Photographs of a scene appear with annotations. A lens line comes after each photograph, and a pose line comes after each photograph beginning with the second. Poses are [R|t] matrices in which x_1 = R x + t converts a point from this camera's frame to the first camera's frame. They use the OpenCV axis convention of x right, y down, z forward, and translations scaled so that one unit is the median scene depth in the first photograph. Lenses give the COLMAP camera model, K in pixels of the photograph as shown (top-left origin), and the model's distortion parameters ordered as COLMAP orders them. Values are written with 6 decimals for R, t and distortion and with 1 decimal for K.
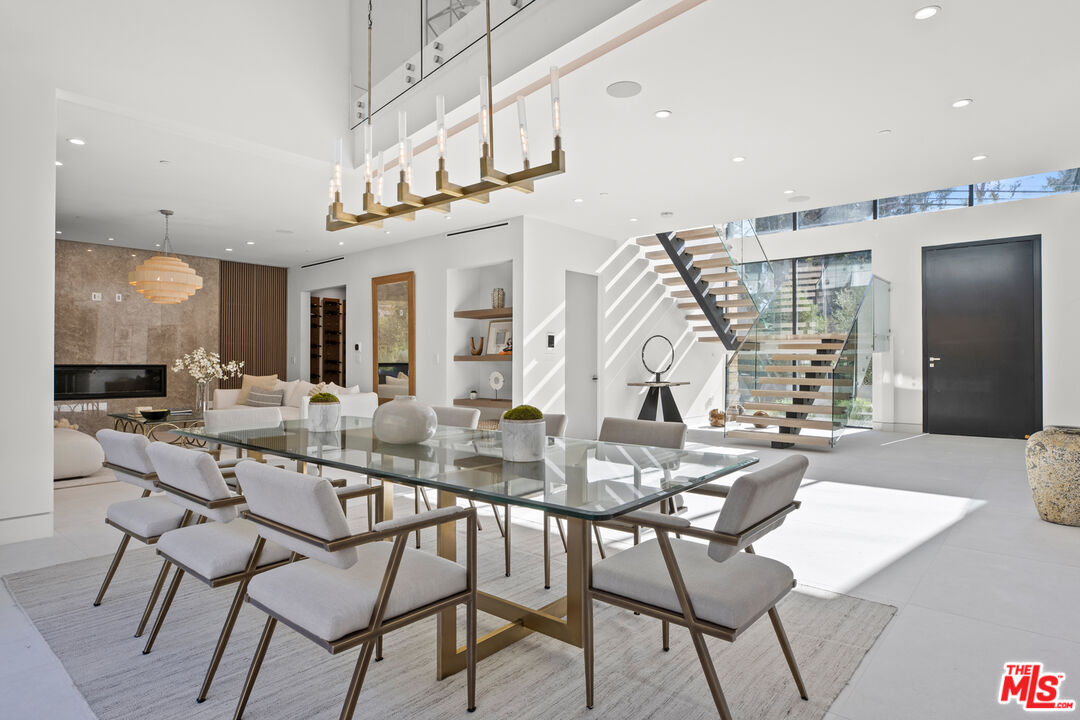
lens RADIAL K [[604.2, 0, 543.2], [0, 604.2, 360.6], [0, 0, 1]] dist [-0.018363, 0.001345]
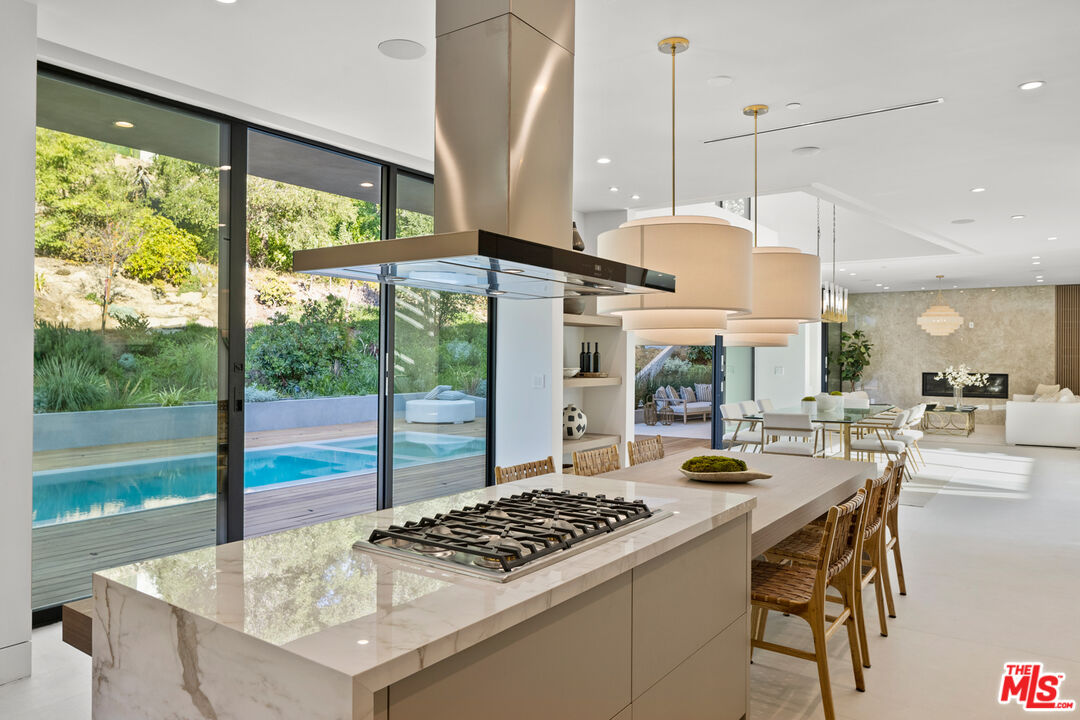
lens RADIAL K [[707.4, 0, 539.9], [0, 707.4, 357.8], [0, 0, 1]] dist [-0.006358, -0.004965]
pose [[0.075285, 0.000395, -0.997162, 0.839467], [-0.001561, 0.999999, 0.000278, -0.027402], [0.997161, 0.001535, 0.075286, -0.119649]]
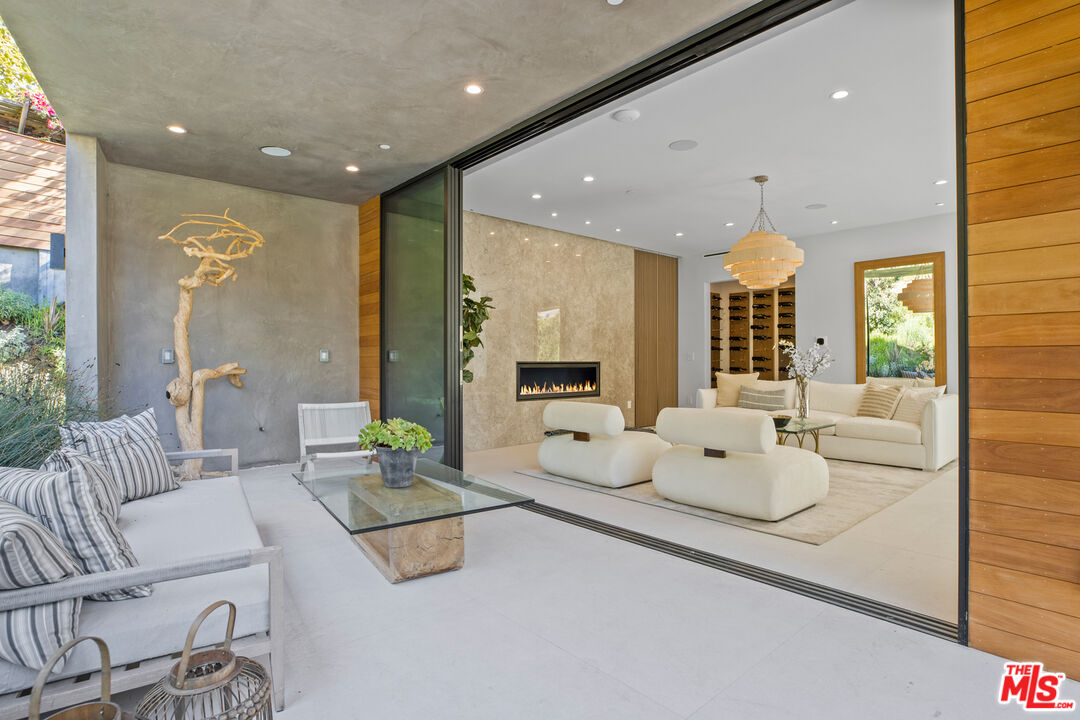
lens RADIAL K [[549.3, 0, 536.0], [0, 549.3, 358.6], [0, 0, 1]] dist [-0.016851, 0.000177]
pose [[0.991227, -0.002076, -0.132152, -0.641521], [0.002203, 0.999997, 0.000819, 0.001417], [0.132150, -0.001103, 0.991229, 0.153692]]
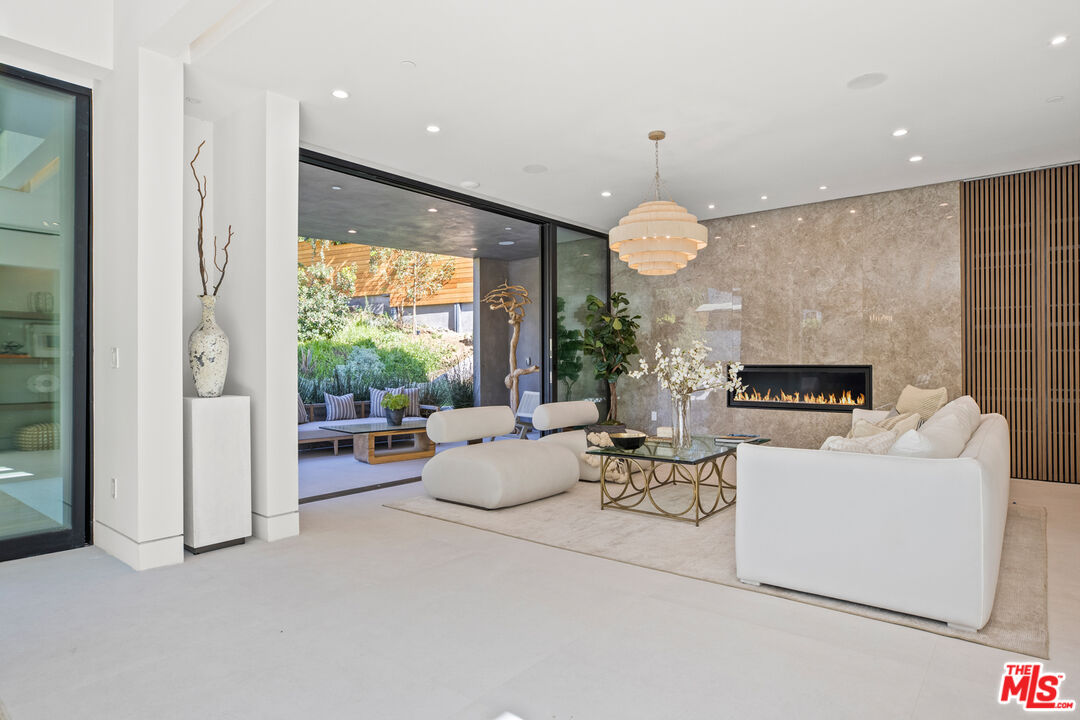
lens RADIAL K [[604.2, 0, 536.8], [0, 604.2, 363.7], [0, 0, 1]] dist [-0.018363, 0.001345]
pose [[0.014809, 0.002122, -0.999888, 0.027297], [0.008632, 0.999960, 0.002250, 0.000742], [0.999853, -0.008665, 0.014790, 0.651311]]
